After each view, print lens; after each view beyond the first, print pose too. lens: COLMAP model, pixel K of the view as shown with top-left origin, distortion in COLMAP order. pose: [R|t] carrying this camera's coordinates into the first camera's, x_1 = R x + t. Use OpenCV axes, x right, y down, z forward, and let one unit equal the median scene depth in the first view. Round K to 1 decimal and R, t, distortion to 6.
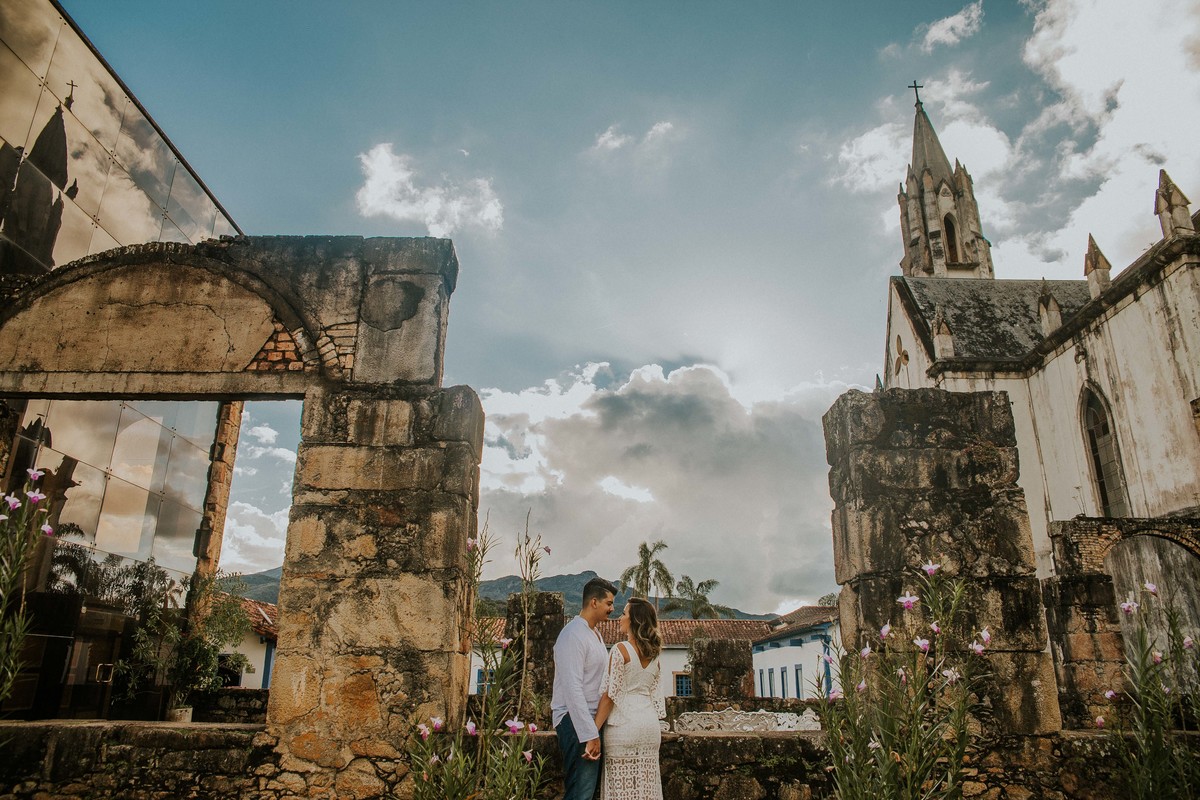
lens RADIAL K [[805.1, 0, 600.0], [0, 805.1, 400.0], [0, 0, 1]] dist [-0.061297, 0.002860]
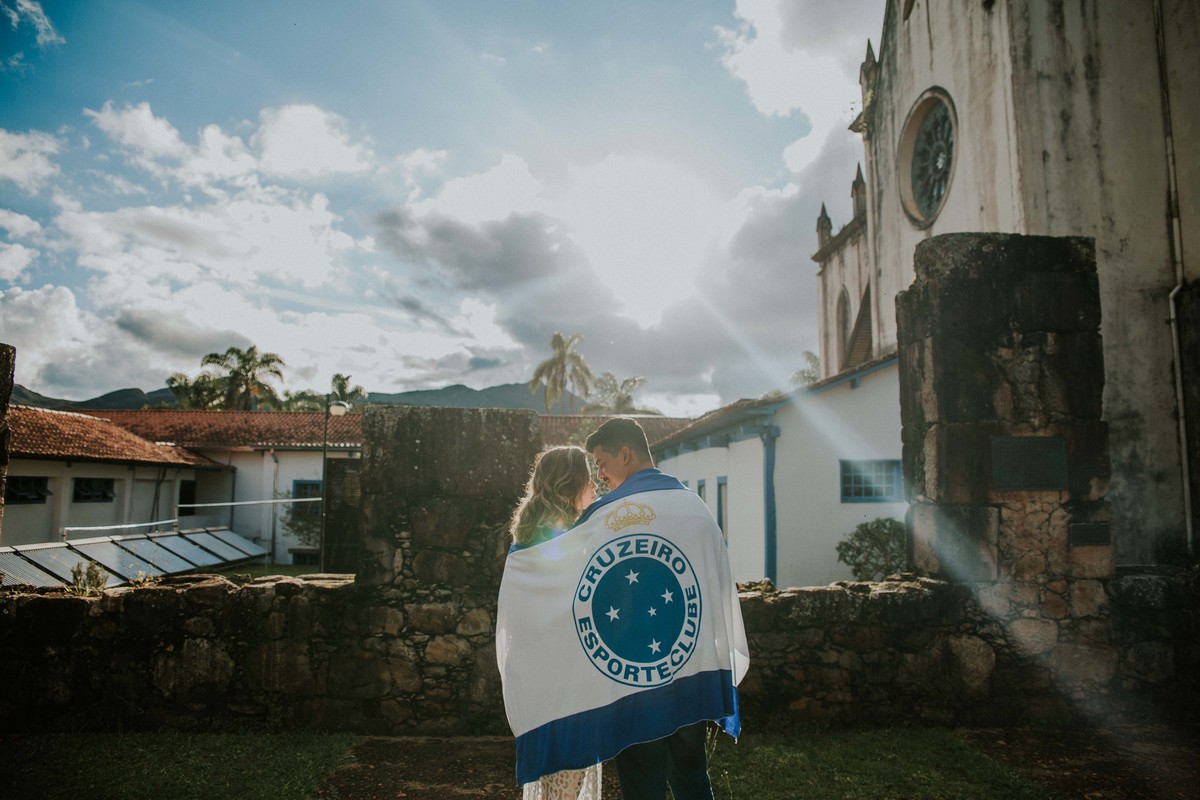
lens RADIAL K [[805.1, 0, 600.0], [0, 805.1, 400.0], [0, 0, 1]] dist [-0.061297, 0.002860]
pose [[0.998227, 0.002588, 0.059467, 0.125510], [-0.016141, 0.973389, 0.228591, 0.144469], [-0.057293, -0.229146, 0.971704, 0.447313]]
